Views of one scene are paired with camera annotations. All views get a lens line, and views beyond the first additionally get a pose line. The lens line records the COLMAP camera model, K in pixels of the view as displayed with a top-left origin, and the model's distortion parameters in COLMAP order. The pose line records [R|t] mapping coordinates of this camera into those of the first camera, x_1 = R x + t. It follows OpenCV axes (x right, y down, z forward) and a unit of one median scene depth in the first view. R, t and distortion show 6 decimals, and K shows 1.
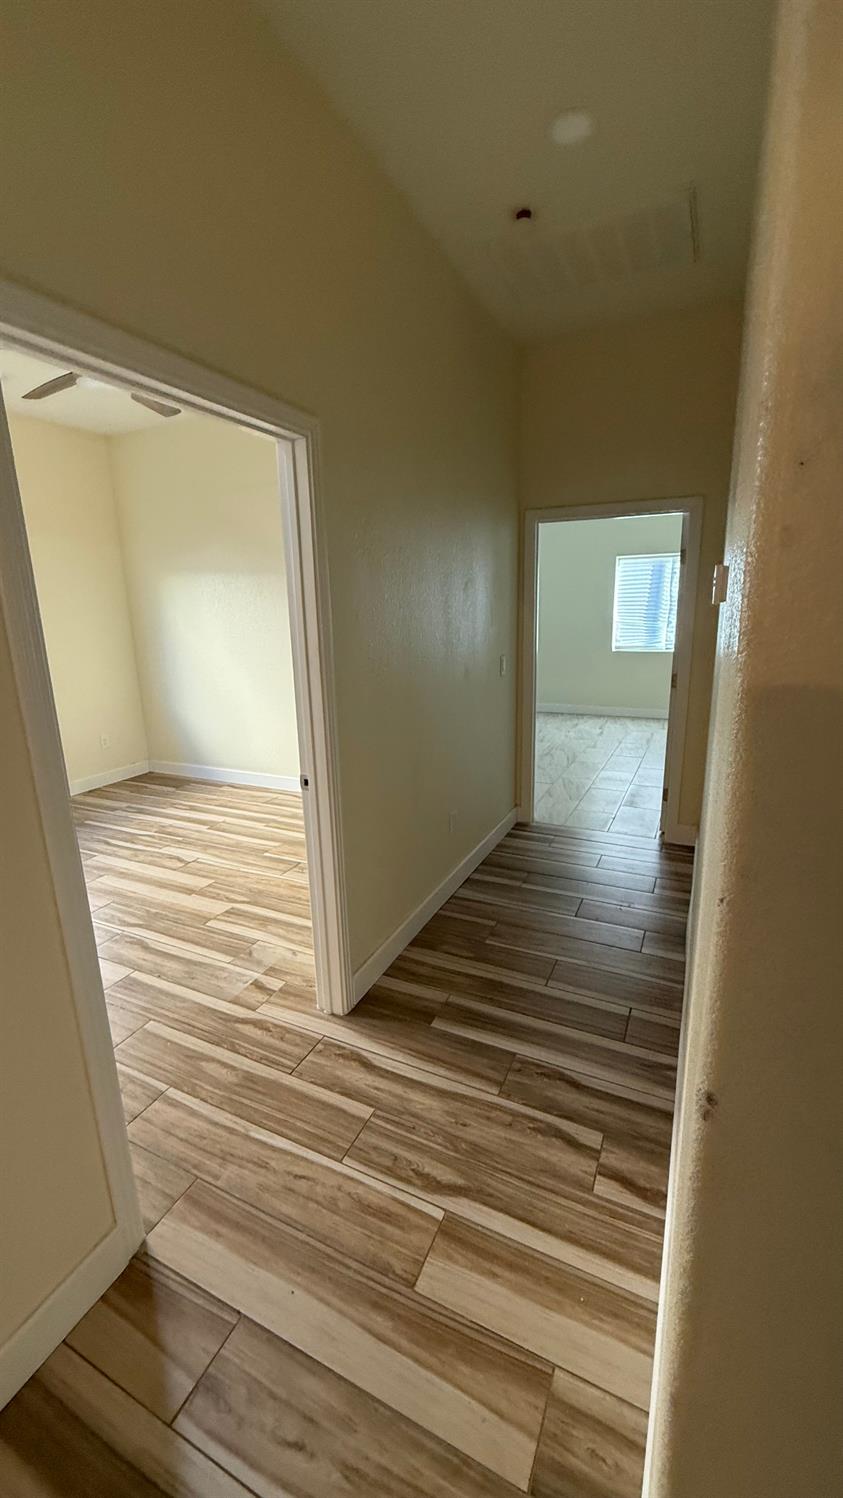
lens RADIAL K [[600.8, 0, 420.9], [0, 600.8, 739.5], [0, 0, 1]] dist [-0.001277, 0.000904]
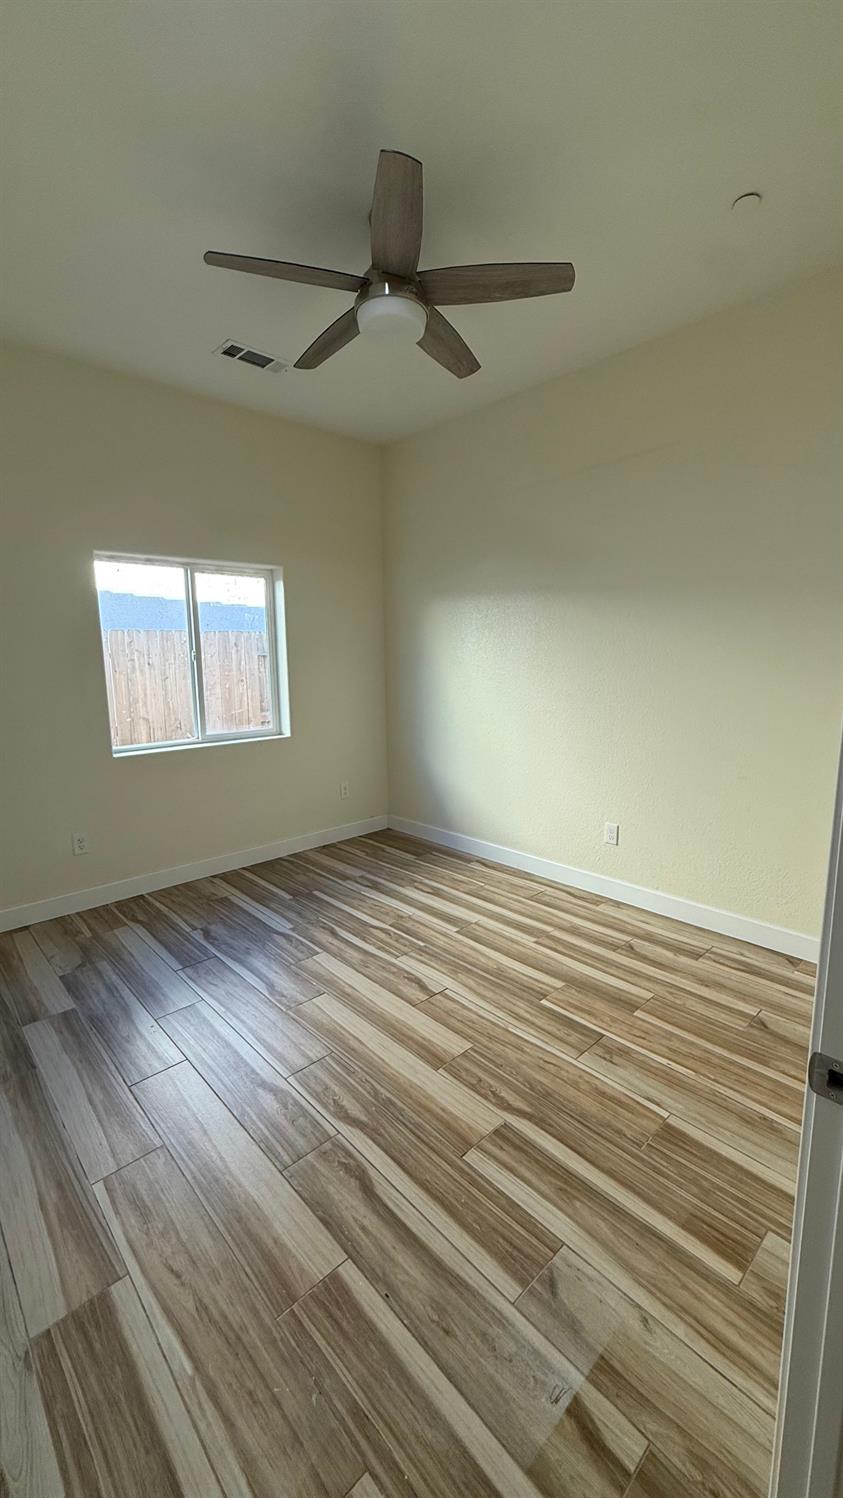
lens RADIAL K [[600.8, 0, 424.9], [0, 600.8, 745.6], [0, 0, 1]] dist [-0.001277, 0.000904]
pose [[0.933543, 0.073000, -0.350955, -0.162287], [-0.094560, 0.994517, -0.044666, -0.043939], [0.345770, 0.074884, 0.935327, 0.306271]]
